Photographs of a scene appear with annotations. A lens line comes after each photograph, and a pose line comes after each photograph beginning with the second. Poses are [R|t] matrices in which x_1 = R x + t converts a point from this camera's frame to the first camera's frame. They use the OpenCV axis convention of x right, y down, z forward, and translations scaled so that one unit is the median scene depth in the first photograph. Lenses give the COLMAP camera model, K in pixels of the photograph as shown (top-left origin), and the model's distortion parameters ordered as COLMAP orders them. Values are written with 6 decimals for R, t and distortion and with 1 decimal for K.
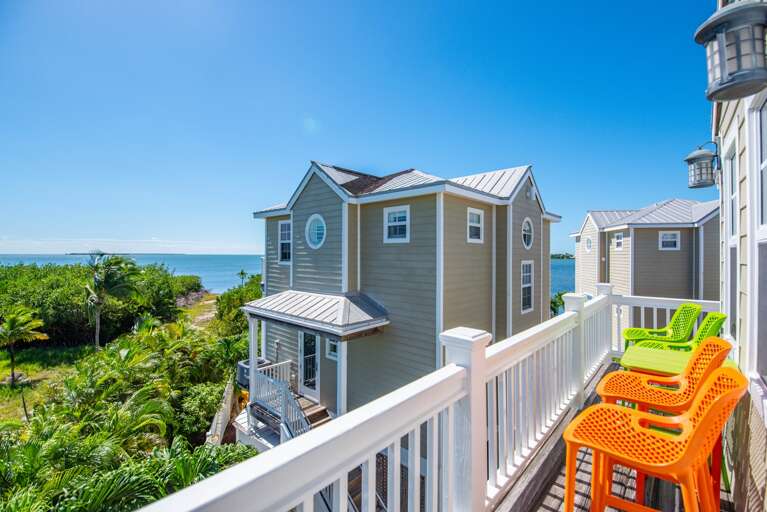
lens RADIAL K [[332.4, 0, 380.1], [0, 332.4, 253.4], [0, 0, 1]] dist [-0.014428, -0.000731]
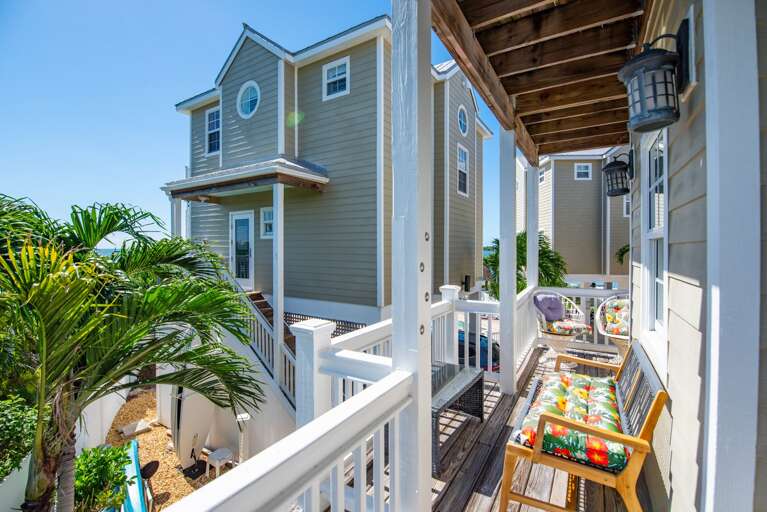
lens RADIAL K [[334.4, 0, 383.5], [0, 334.4, 256.0], [0, 0, 1]] dist [-0.002389, -0.000322]
pose [[0.982655, -0.002589, 0.185423, 0.002540], [0.001556, 0.999982, 0.005717, 0.354561], [-0.185434, -0.005330, 0.982642, 0.010183]]
